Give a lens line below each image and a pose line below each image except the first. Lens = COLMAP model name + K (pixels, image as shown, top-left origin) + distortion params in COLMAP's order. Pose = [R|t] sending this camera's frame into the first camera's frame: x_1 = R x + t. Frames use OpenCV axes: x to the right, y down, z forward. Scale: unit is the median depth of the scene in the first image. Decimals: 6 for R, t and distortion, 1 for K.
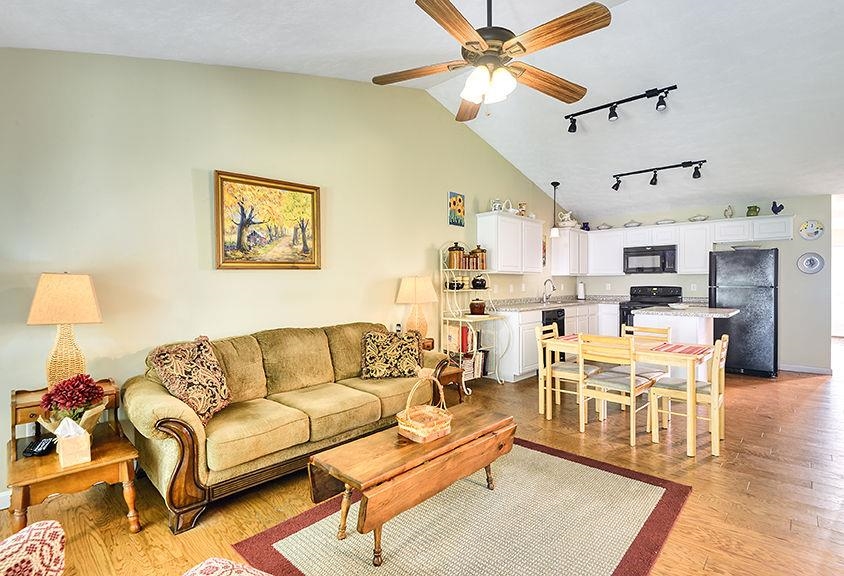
lens RADIAL K [[442.0, 0, 422.0], [0, 442.0, 288.0], [0, 0, 1]] dist [-0.001465, -0.033935]
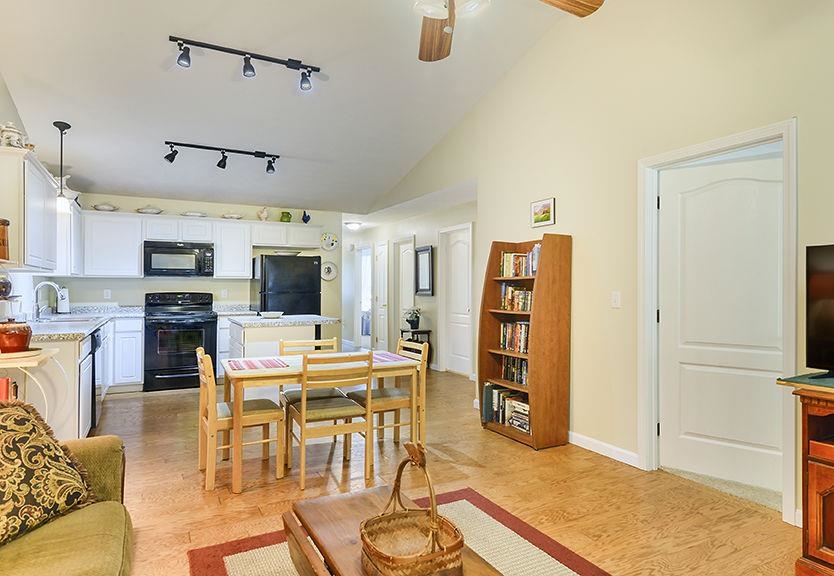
lens RADIAL K [[491.7, 0, 456.4], [0, 491.7, 285.3], [0, 0, 1]] dist [0.070310, -0.037645]
pose [[0.288989, 0.010034, 0.957280, -0.227233], [0.010800, 0.999847, -0.013740, 0.000248], [-0.957271, 0.014310, 0.288837, 0.310892]]
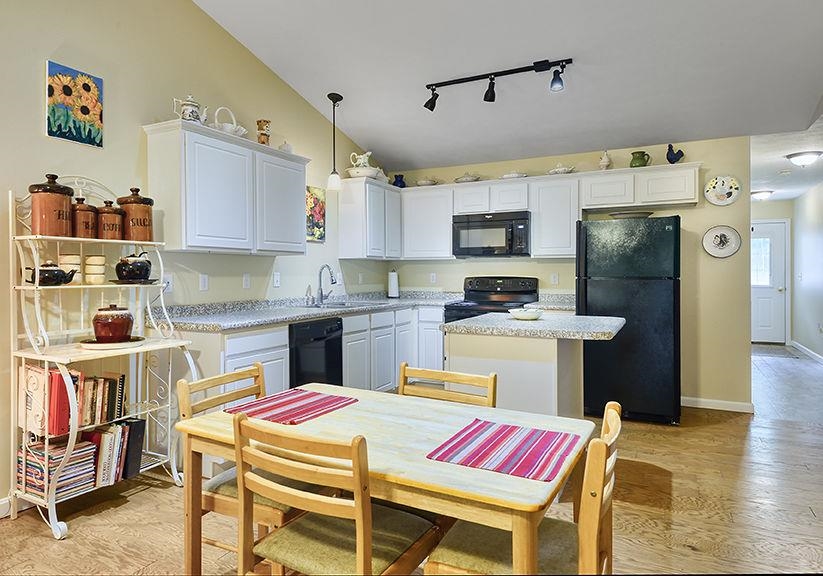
lens RADIAL K [[535.3, 0, 403.8], [0, 535.3, 275.4], [0, 0, 1]] dist [0.006106, 0.002823]
pose [[0.965222, 0.000477, 0.261431, 0.227807], [0.001688, 0.999966, -0.008054, -0.000587], [-0.261426, 0.008215, 0.965189, 0.343730]]
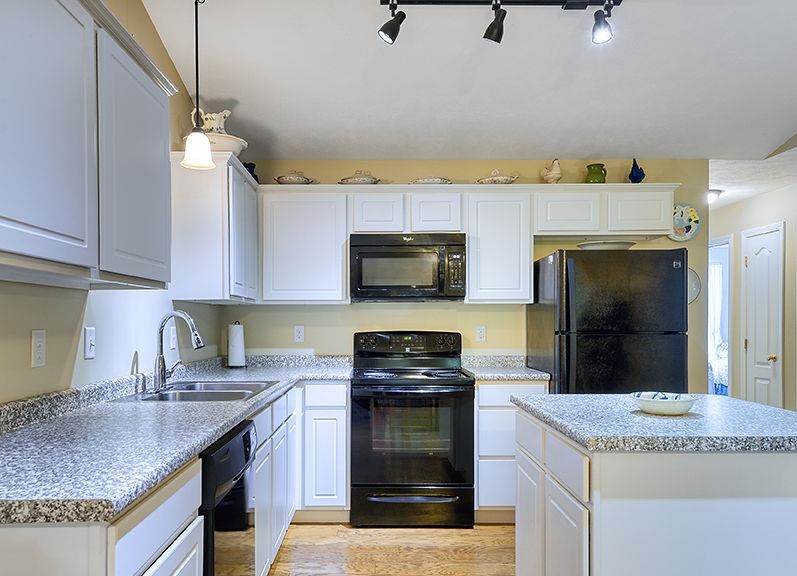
lens RADIAL K [[615.6, 0, 376.3], [0, 615.6, 316.5], [0, 0, 1]] dist [0.001479, 0.002490]
pose [[0.744828, 0.009523, 0.667189, 0.132294], [0.007131, 0.999727, -0.022230, -0.007038], [-0.667219, 0.021315, 0.744557, 0.688143]]
